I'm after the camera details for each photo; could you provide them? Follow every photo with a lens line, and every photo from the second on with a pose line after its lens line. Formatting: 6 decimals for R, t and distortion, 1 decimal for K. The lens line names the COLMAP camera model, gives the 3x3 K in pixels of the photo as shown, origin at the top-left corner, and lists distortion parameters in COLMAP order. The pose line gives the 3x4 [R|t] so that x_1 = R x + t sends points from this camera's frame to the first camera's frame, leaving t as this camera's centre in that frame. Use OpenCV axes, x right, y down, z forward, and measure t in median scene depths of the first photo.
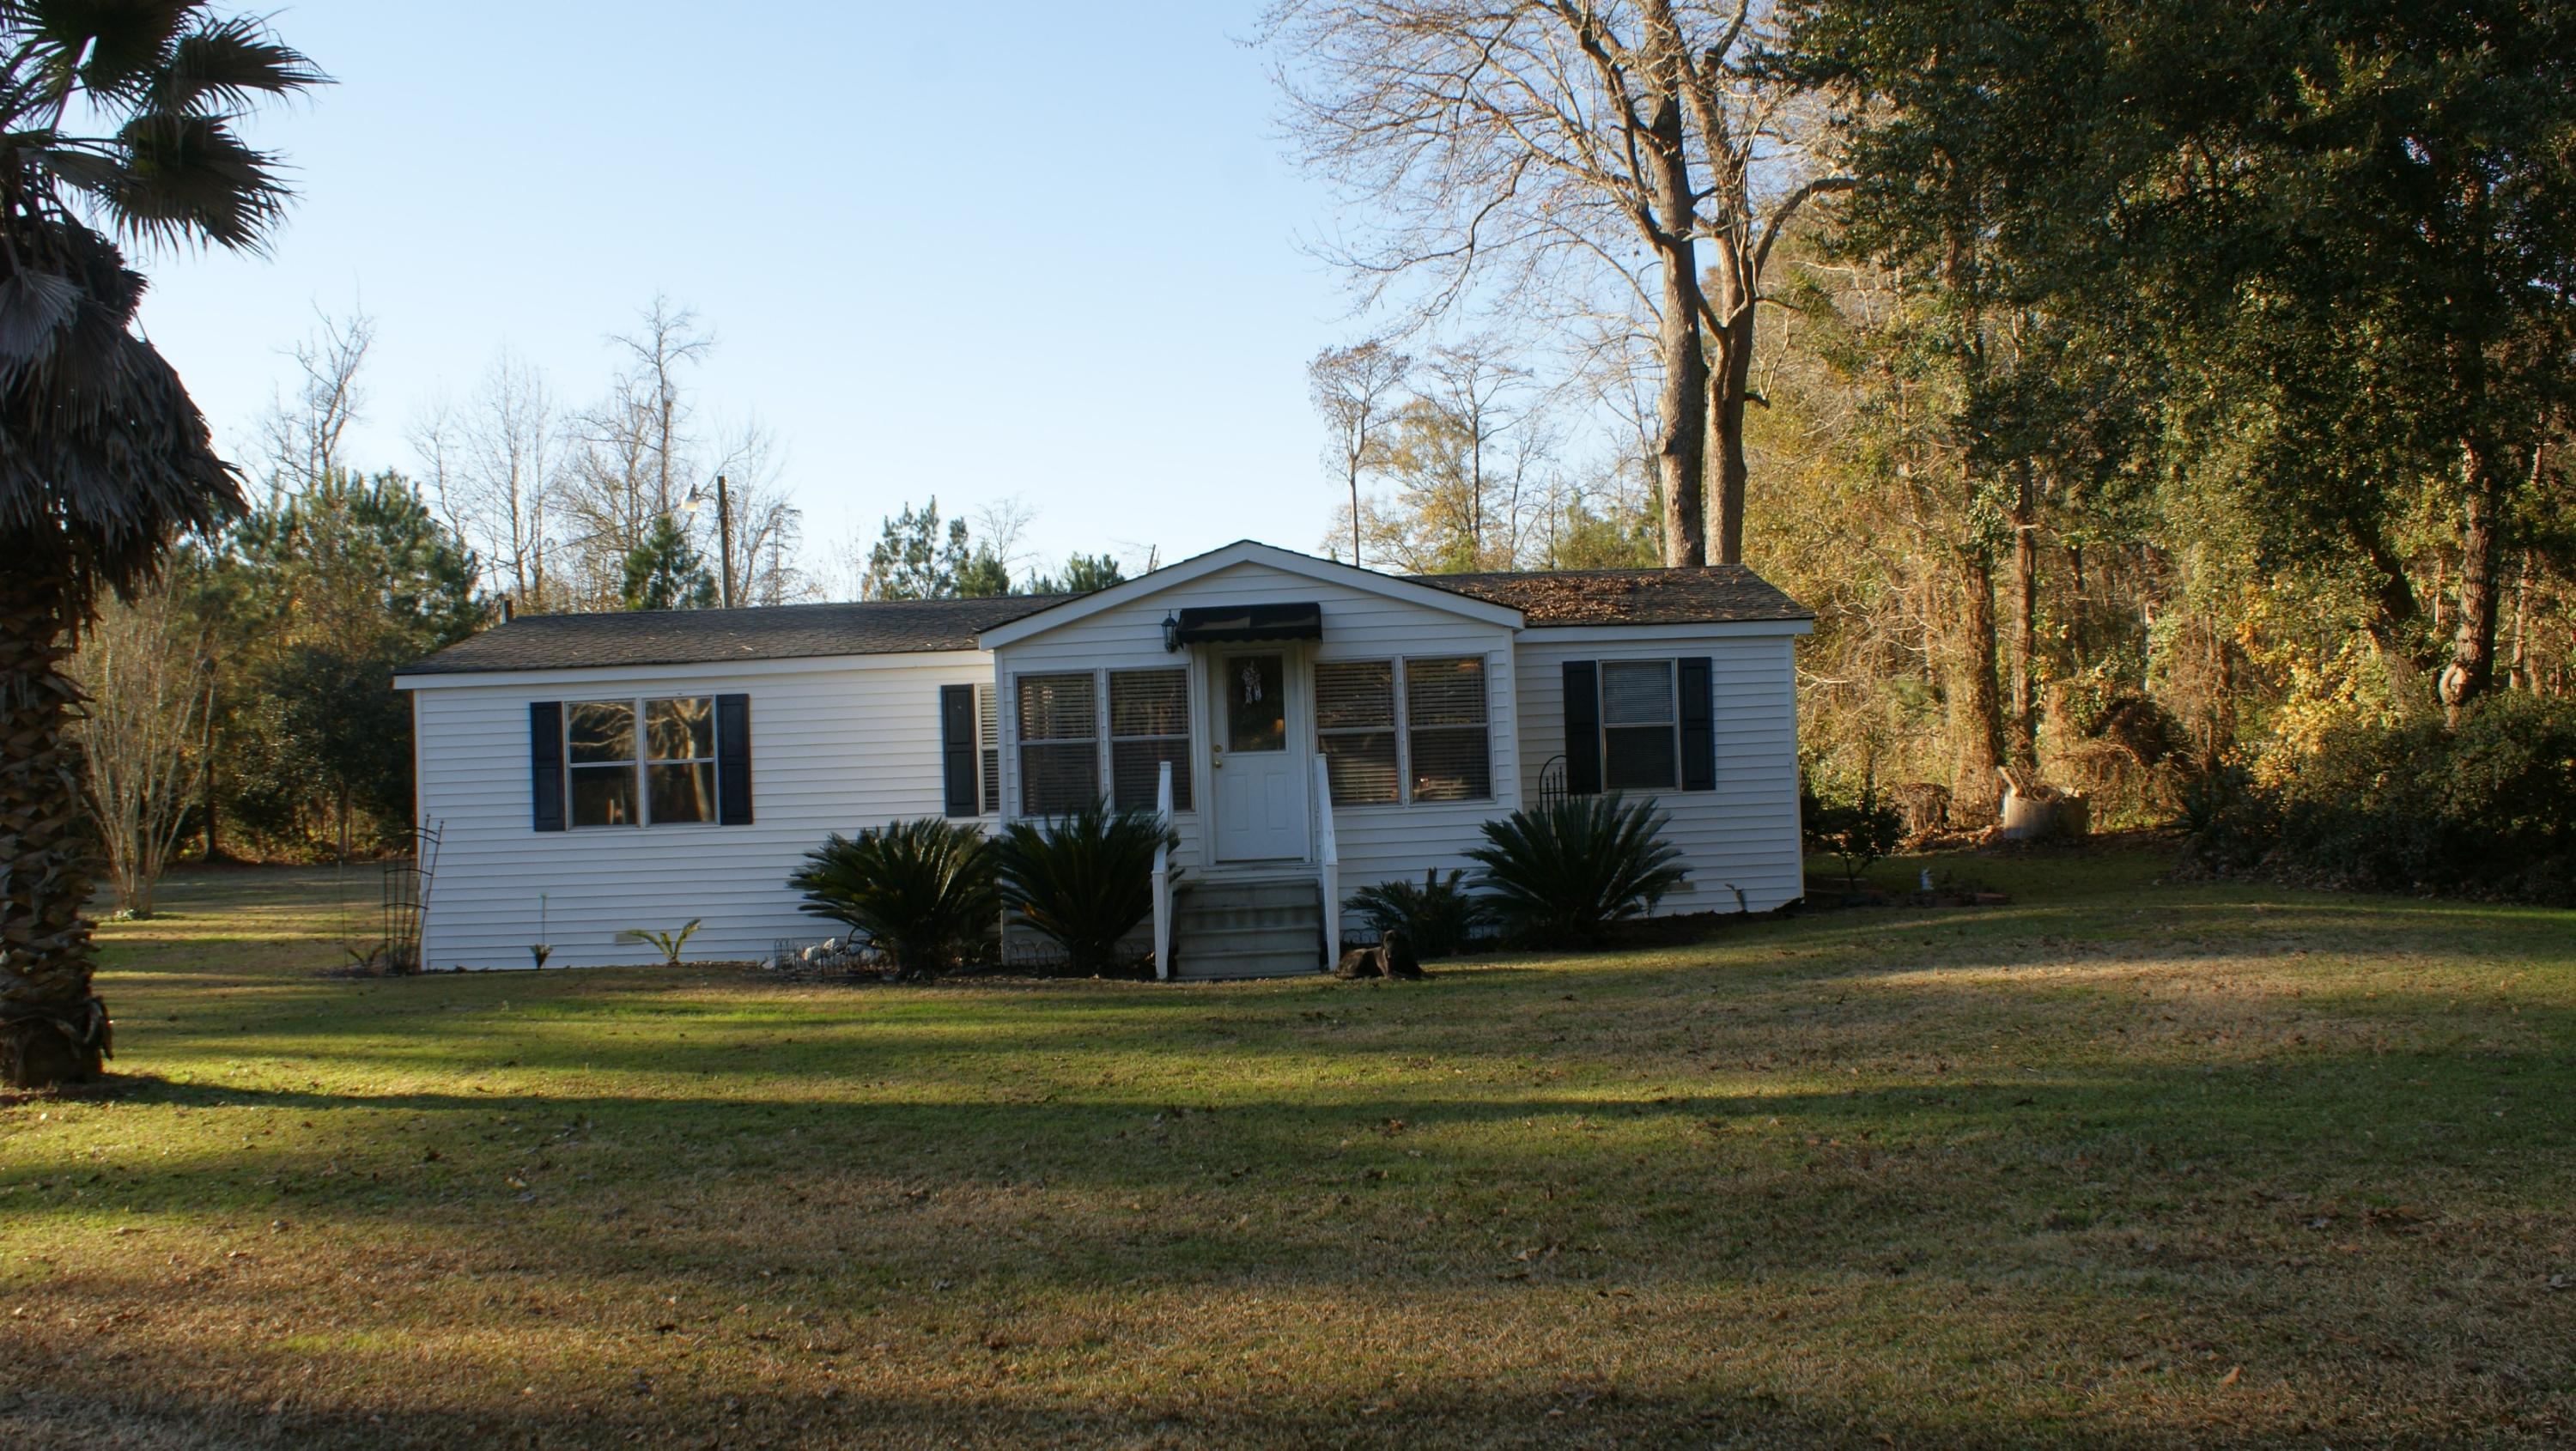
lens RADIAL K [[2071.8, 0, 1335.3], [0, 2071.8, 731.5], [0, 0, 1]] dist [-0.069887, 0.002099]
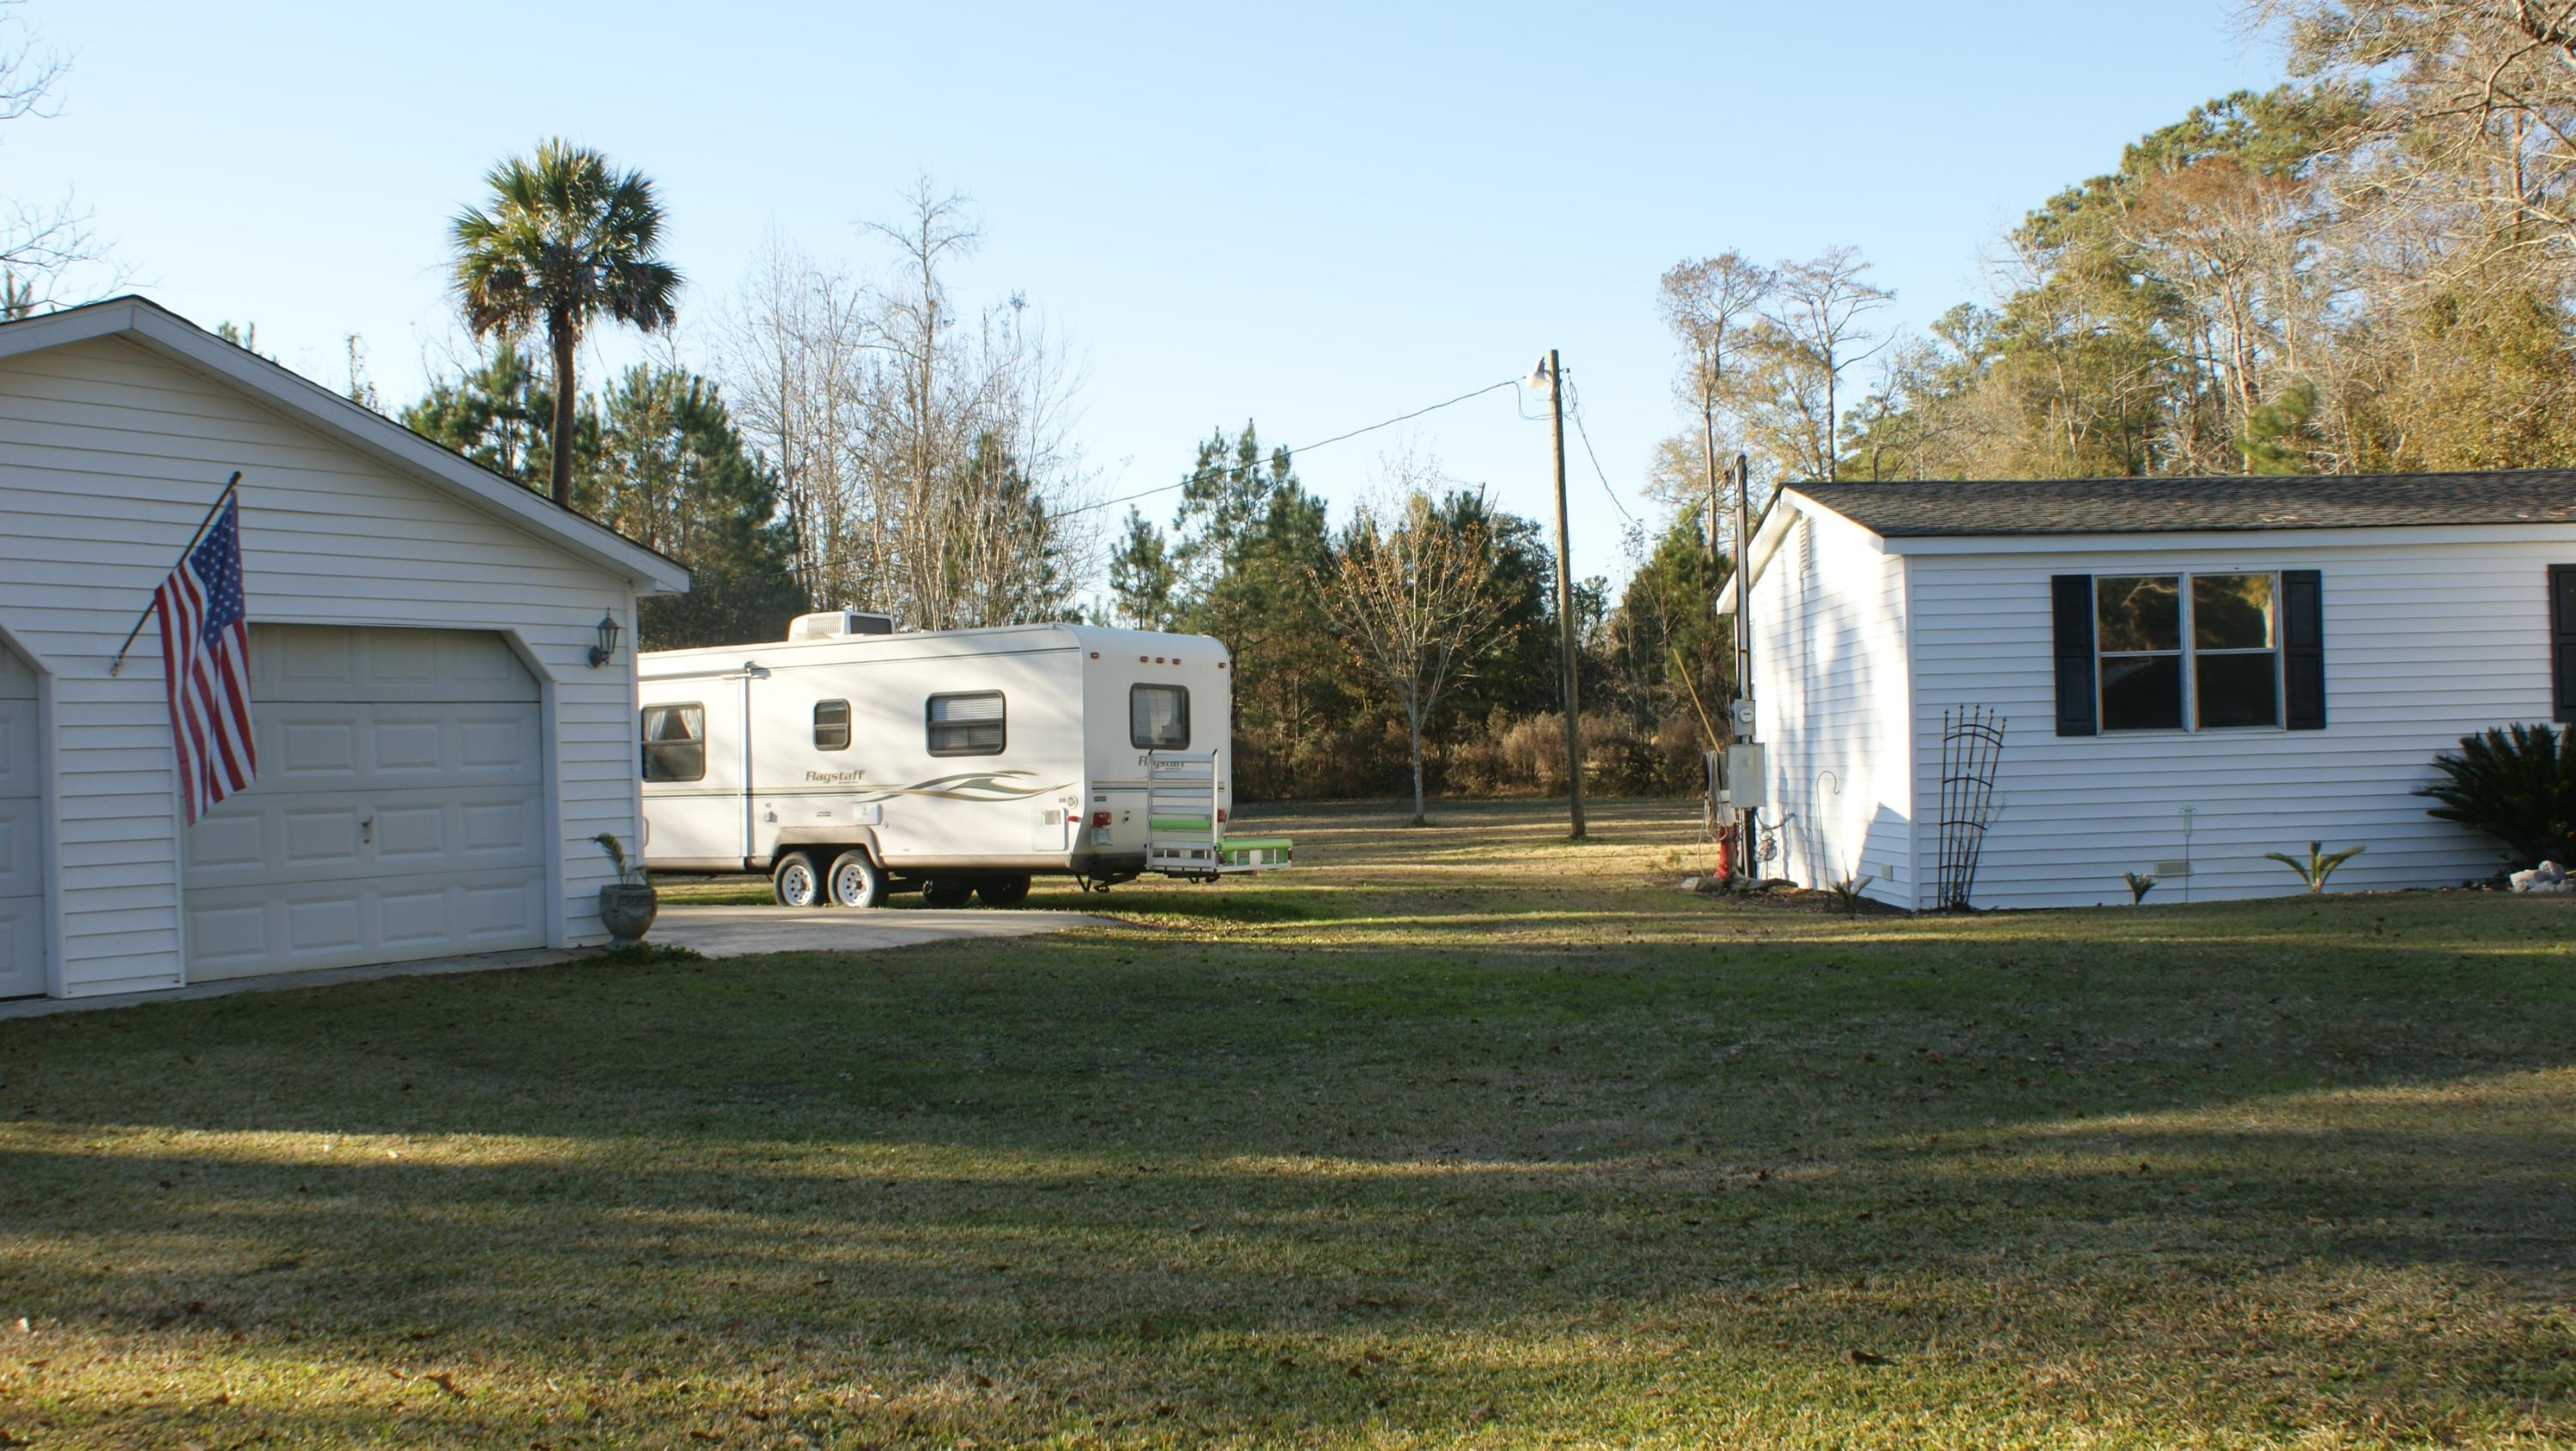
lens RADIAL K [[2401.6, 0, 1234.7], [0, 2401.6, 729.6], [0, 0, 1]] dist [-0.181947, 0.162180]
pose [[0.999537, 0.010903, 0.028415, -0.741411], [-0.010791, 0.999933, -0.004107, 0.053626], [-0.028458, 0.003799, 0.999588, 0.089564]]
